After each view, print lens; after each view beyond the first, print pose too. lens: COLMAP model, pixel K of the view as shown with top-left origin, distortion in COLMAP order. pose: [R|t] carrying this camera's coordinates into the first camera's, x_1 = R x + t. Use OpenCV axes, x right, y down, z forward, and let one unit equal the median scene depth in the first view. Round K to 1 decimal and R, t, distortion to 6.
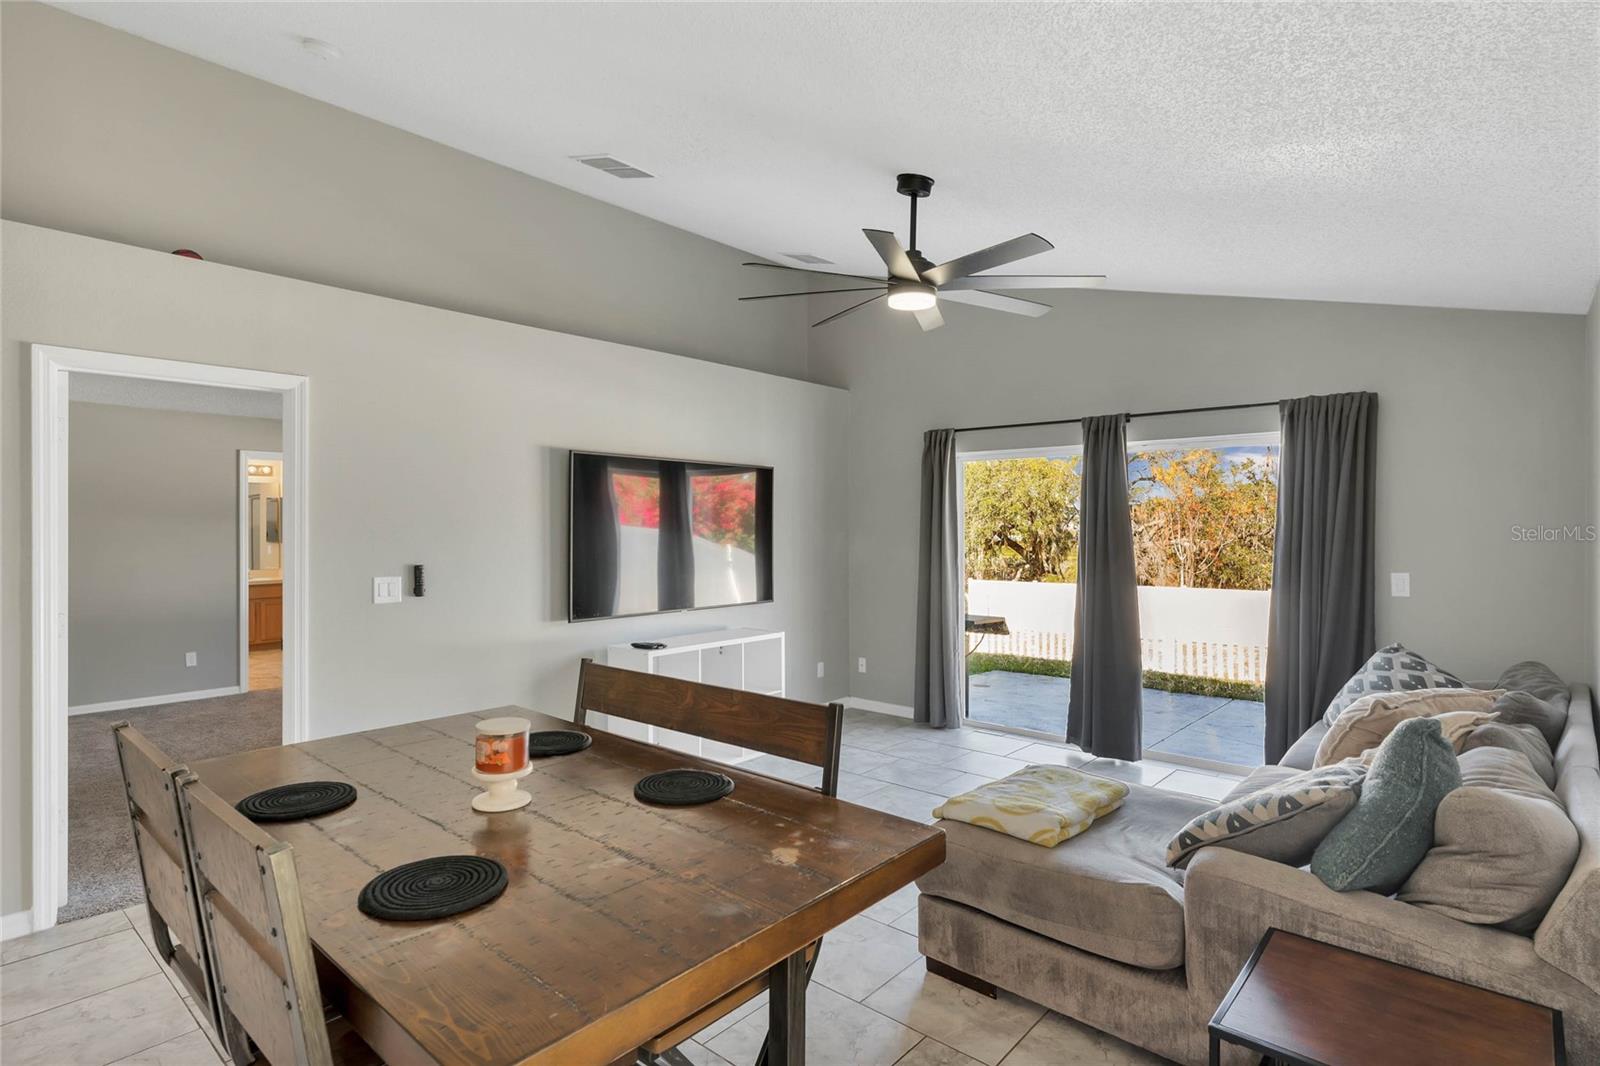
lens RADIAL K [[819.7, 0, 800.0], [0, 819.7, 533.0], [0, 0, 1]] dist [0.001133, 0.000211]
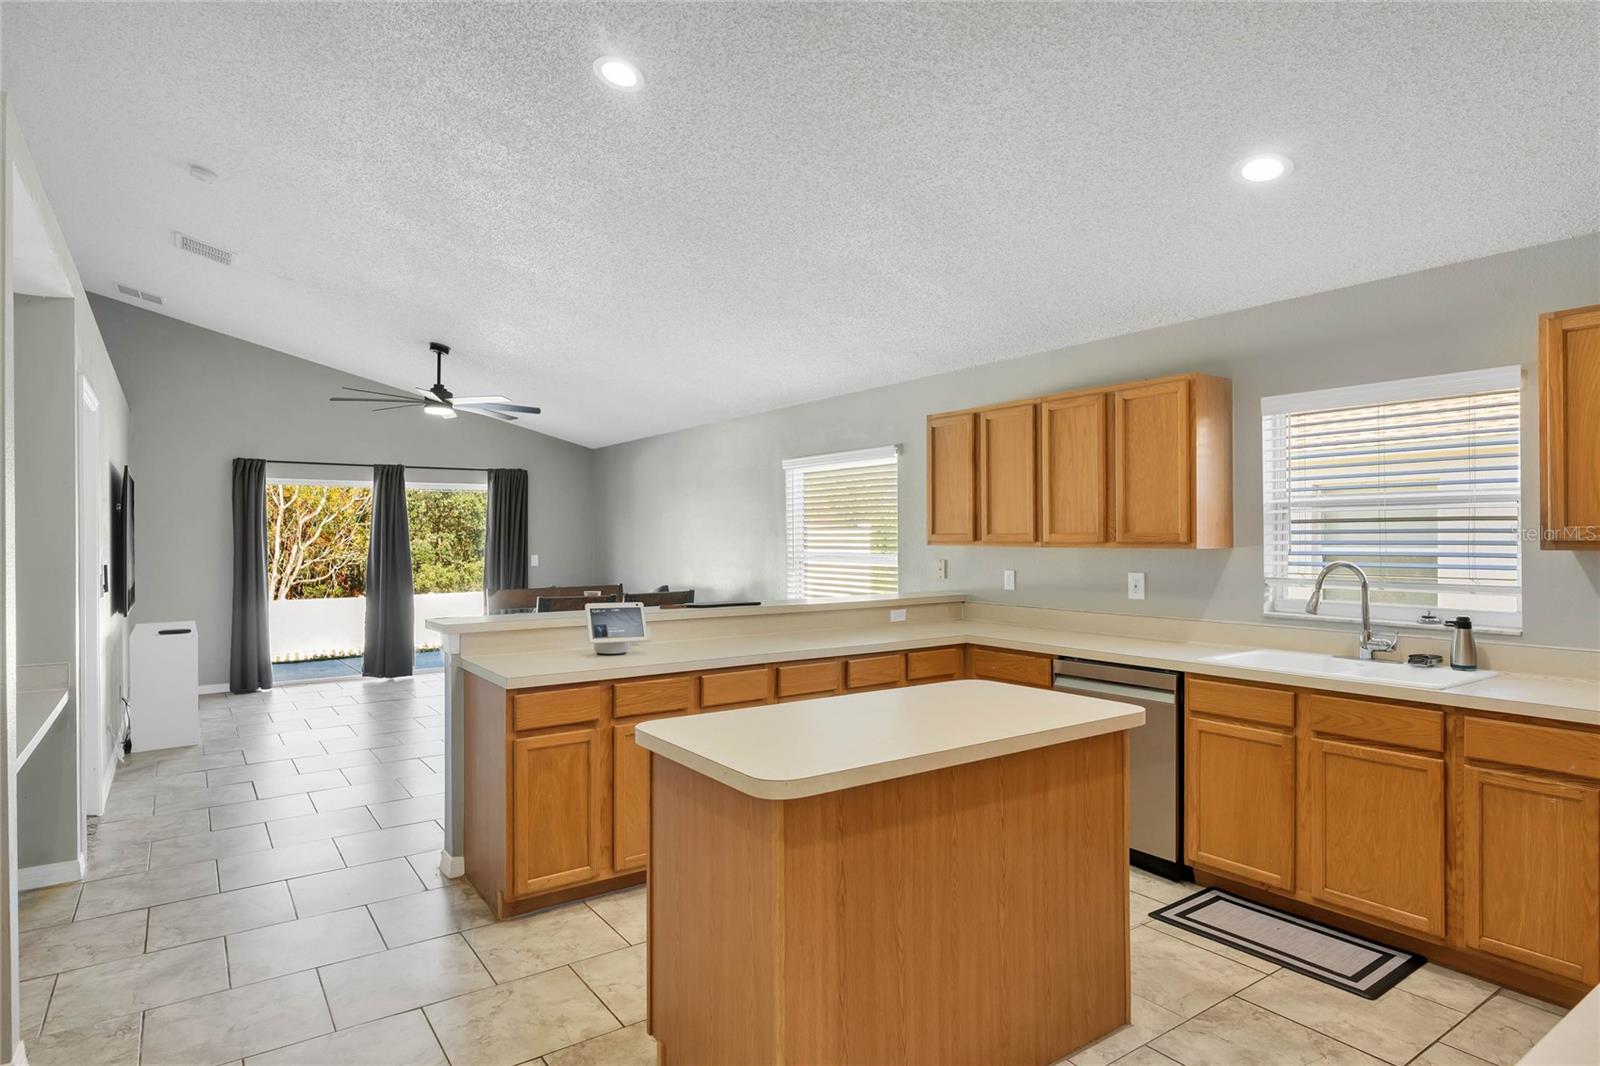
lens RADIAL K [[892.0, 0, 800.0], [0, 892.0, 533.0], [0, 0, 1]] dist [-0.002490, -0.000807]
pose [[0.233366, 0.002679, 0.972385, -1.271874], [0.015762, 0.999854, -0.006538, 0.015320], [-0.972261, 0.016852, 0.233290, -0.203315]]
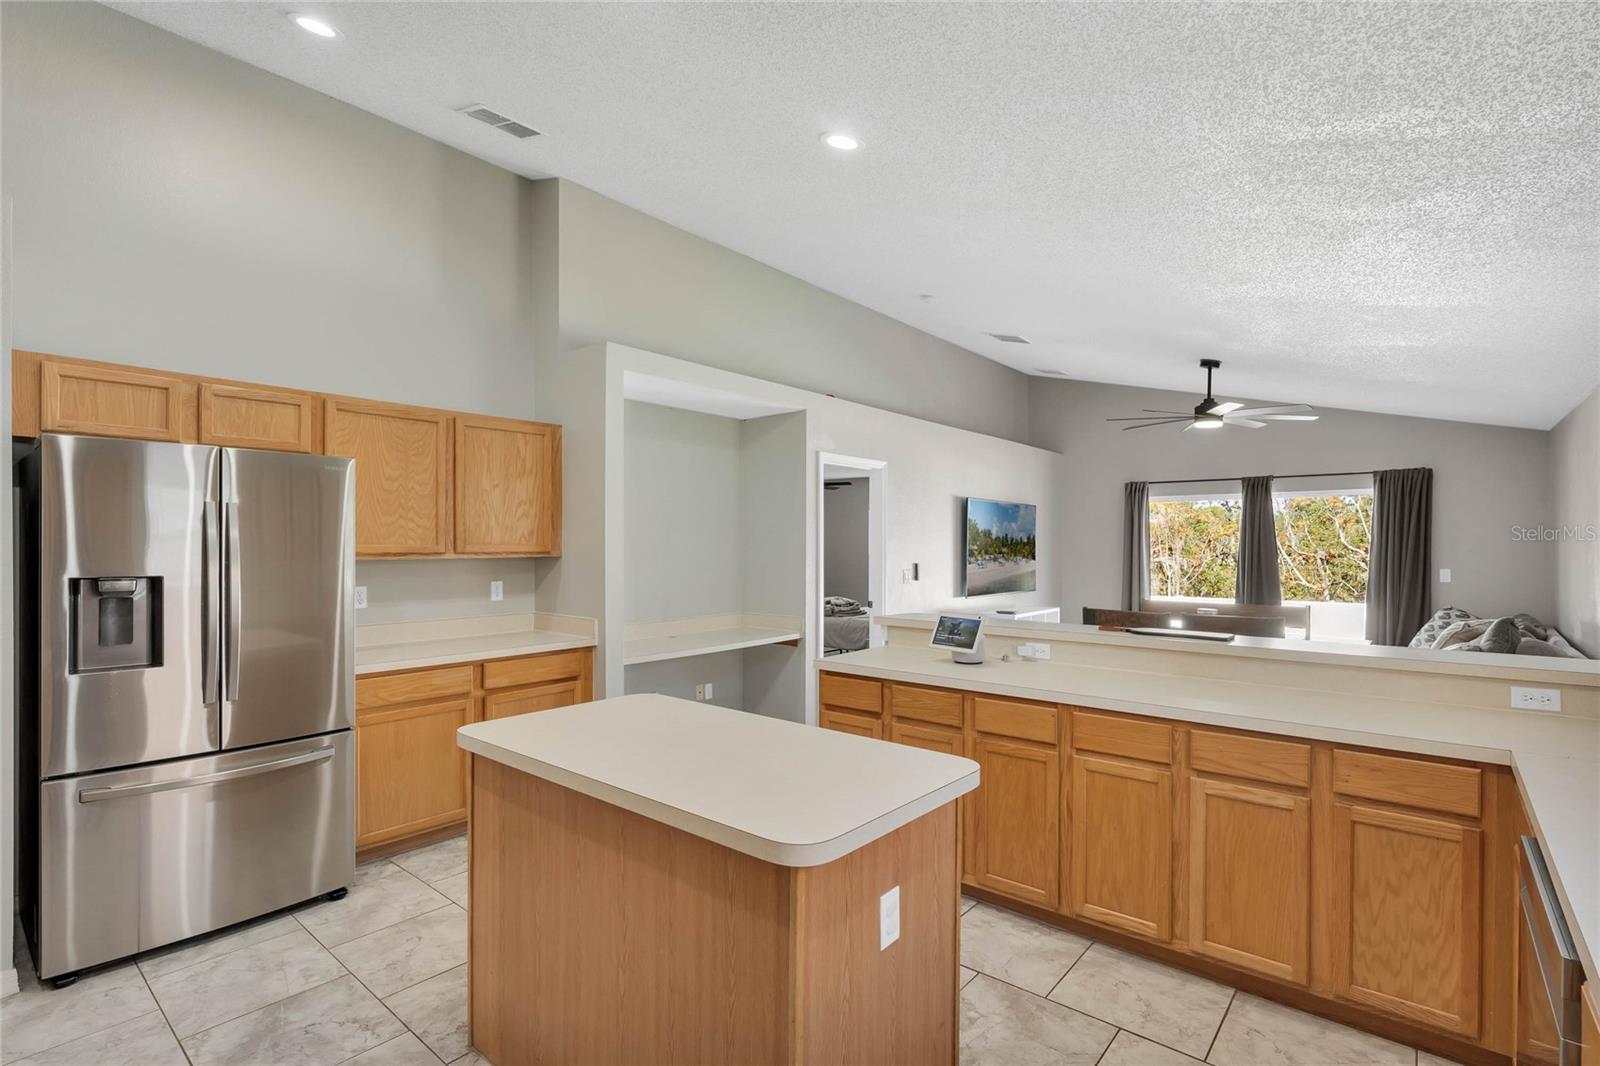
lens RADIAL K [[752.8, 0, 794.7], [0, 752.8, 544.2], [0, 0, 1]] dist [-0.002673, -0.000477]
pose [[0.999768, 0.001480, 0.021477, -0.678442], [-0.001231, 0.999932, -0.011591, 0.015085], [-0.021493, 0.011561, 0.999702, -0.572579]]
